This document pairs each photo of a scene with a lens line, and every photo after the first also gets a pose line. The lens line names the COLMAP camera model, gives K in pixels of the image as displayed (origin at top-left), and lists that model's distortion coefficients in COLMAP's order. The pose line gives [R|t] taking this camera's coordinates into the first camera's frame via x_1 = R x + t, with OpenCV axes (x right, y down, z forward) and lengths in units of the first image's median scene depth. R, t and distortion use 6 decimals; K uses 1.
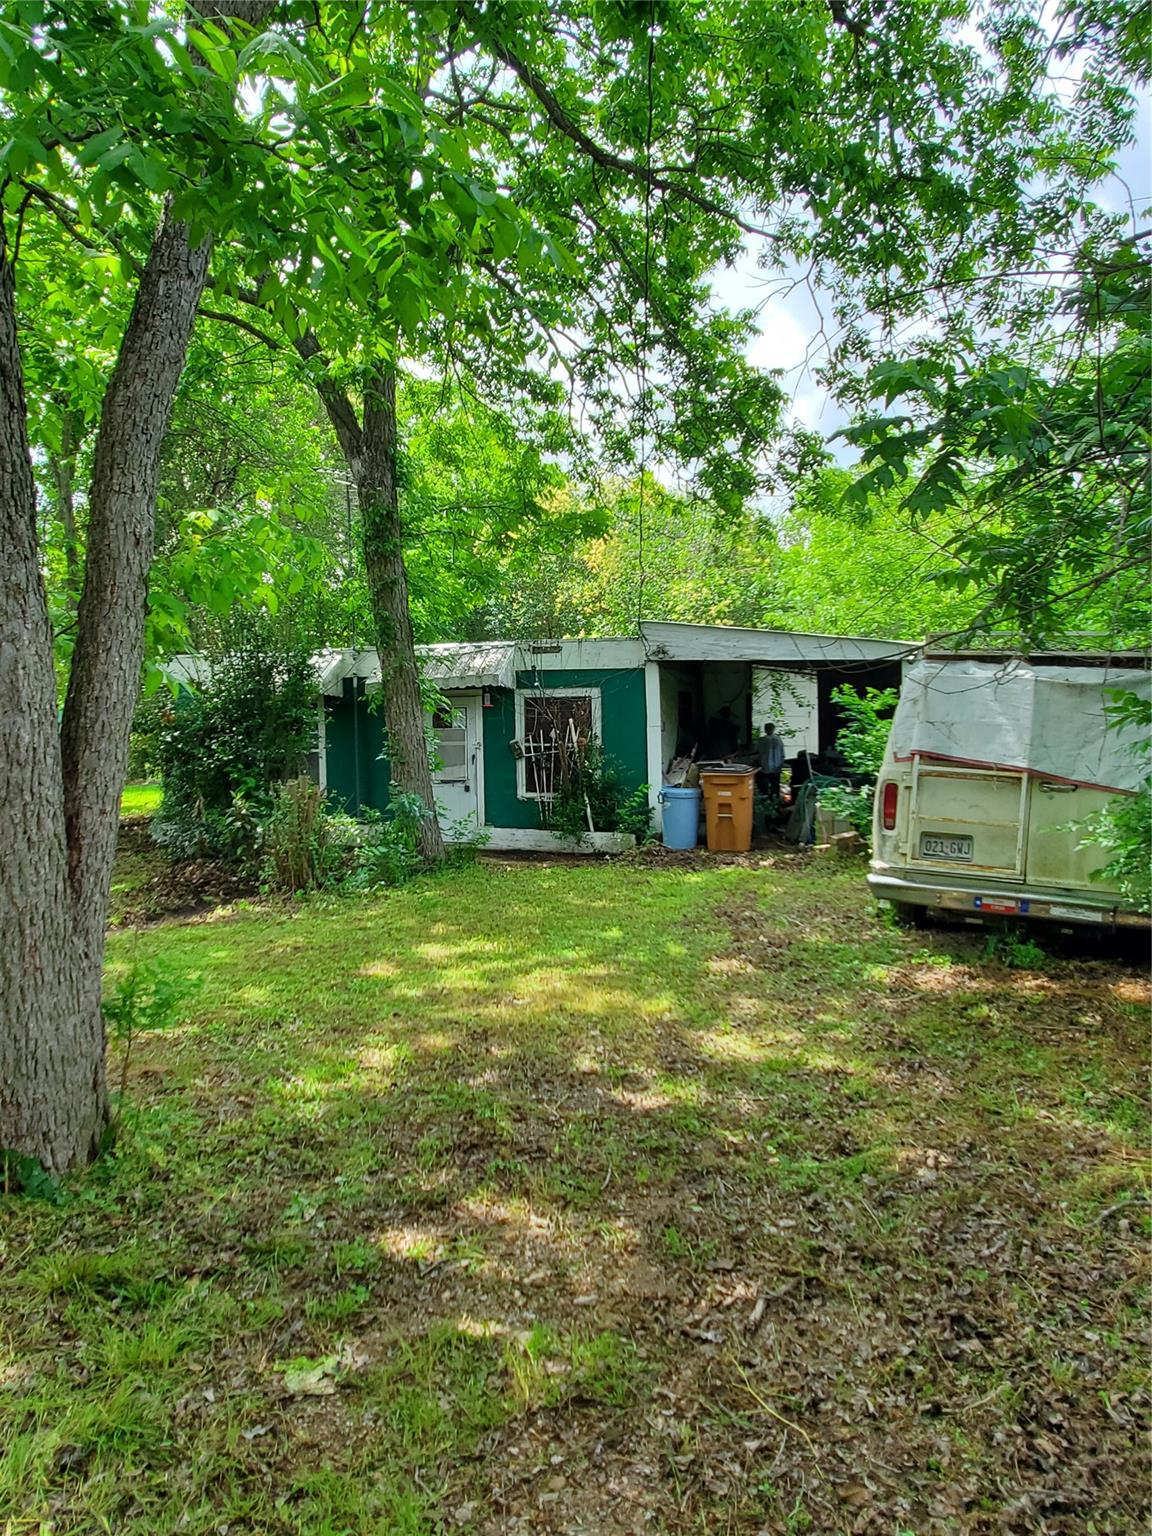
lens RADIAL K [[1011.5, 0, 576.0], [0, 1011.5, 768.0], [0, 0, 1]] dist [0.003690, 0.001866]
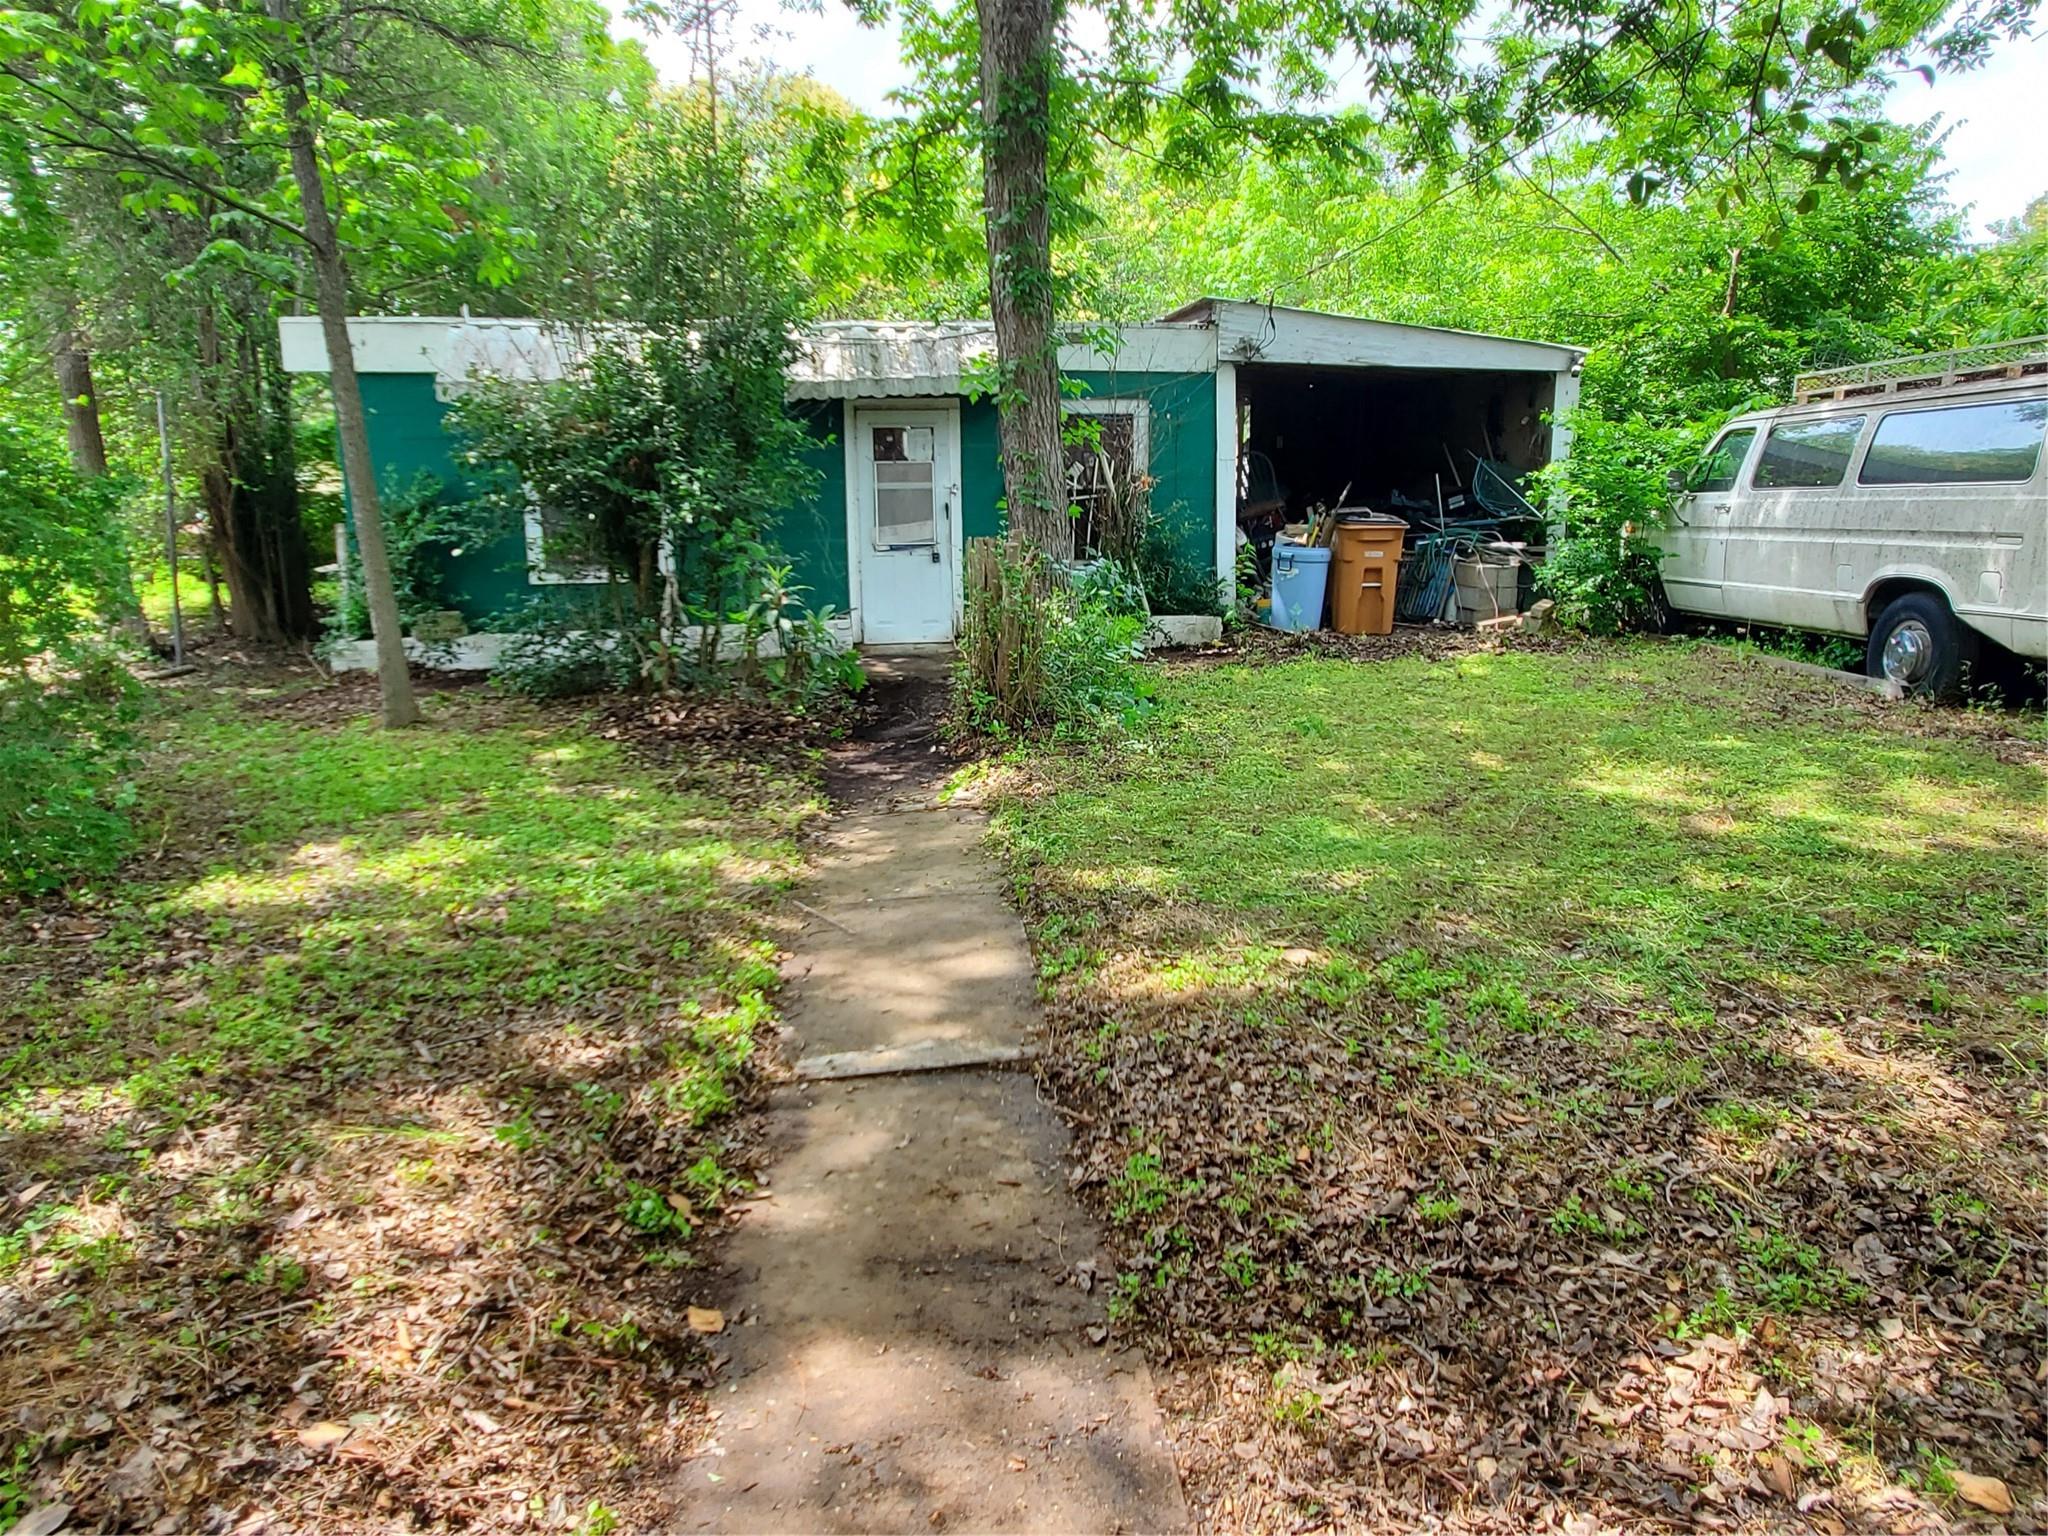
lens RADIAL K [[1348.7, 0, 1032.7], [0, 1348.7, 757.1], [0, 0, 1]] dist [0.003690, 0.001866]
pose [[0.887492, -0.091746, 0.451598, -0.475232], [0.013983, 0.984891, 0.172609, -0.001855], [-0.460612, -0.146874, 0.875366, 0.218742]]
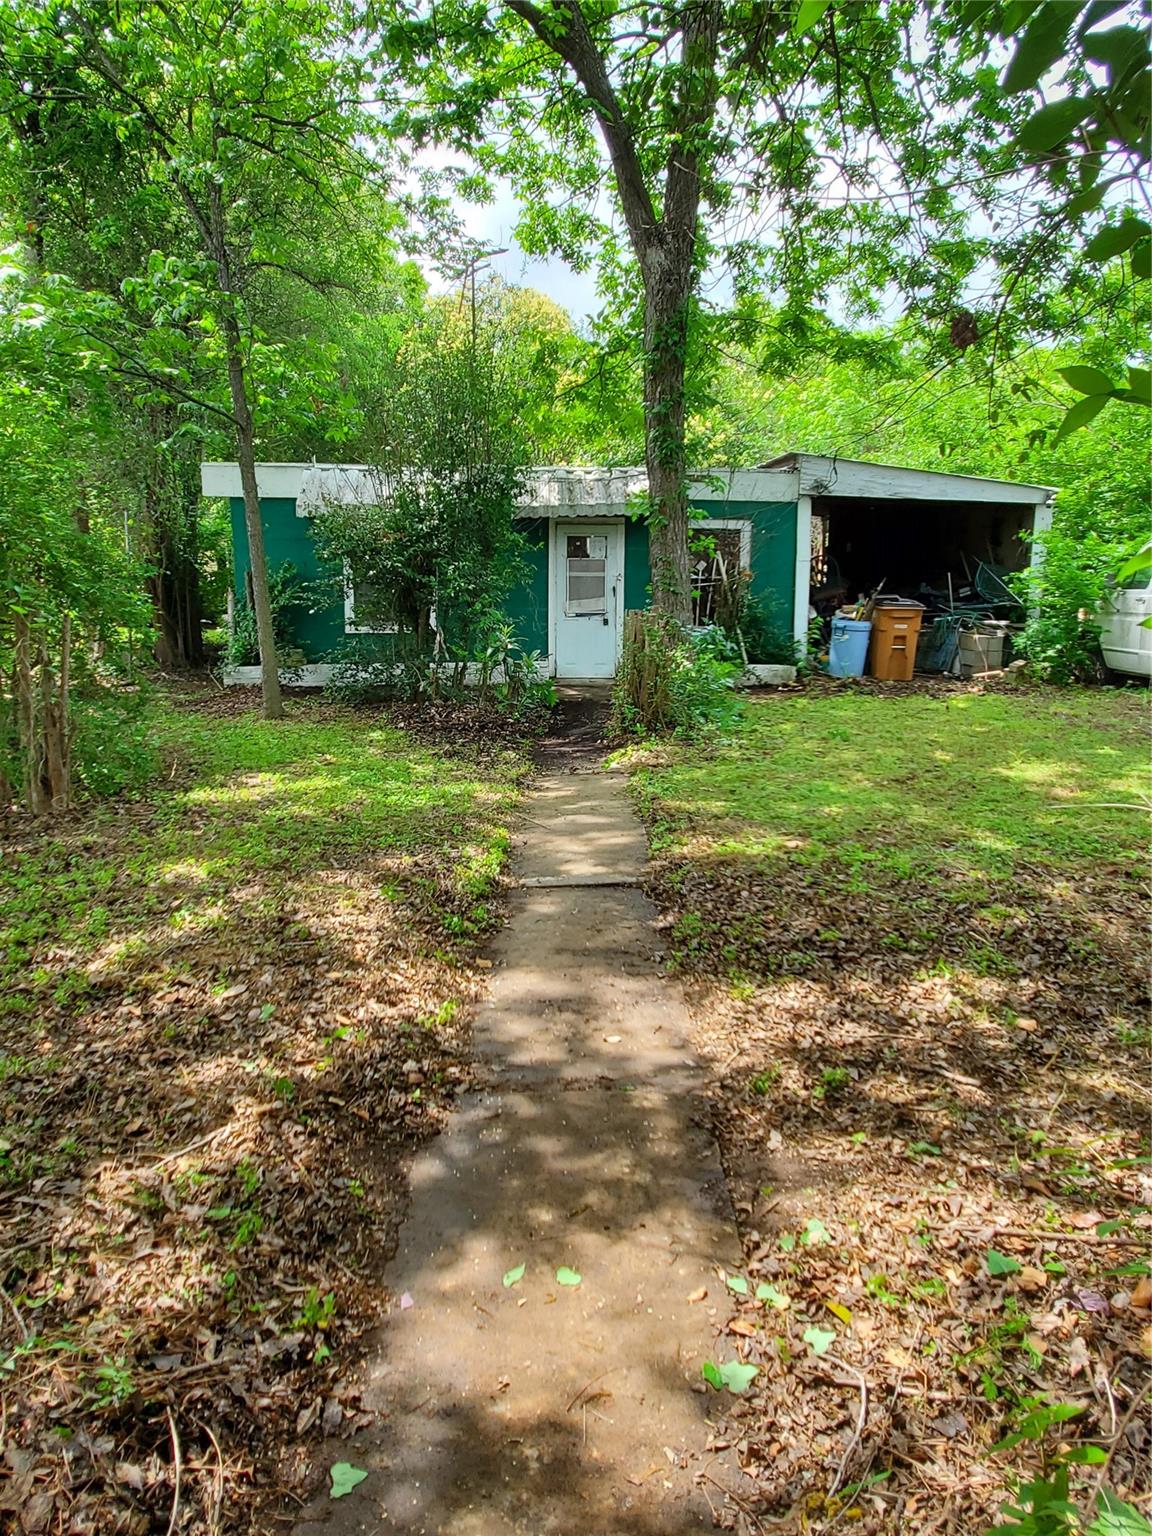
lens RADIAL K [[1011.5, 0, 576.0], [0, 1011.5, 768.0], [0, 0, 1]] dist [0.003690, 0.001866]
pose [[0.930104, -0.056015, 0.362999, -0.522799], [-0.005988, 0.985859, 0.167473, -0.004154], [-0.367246, -0.157941, 0.916616, 0.102951]]
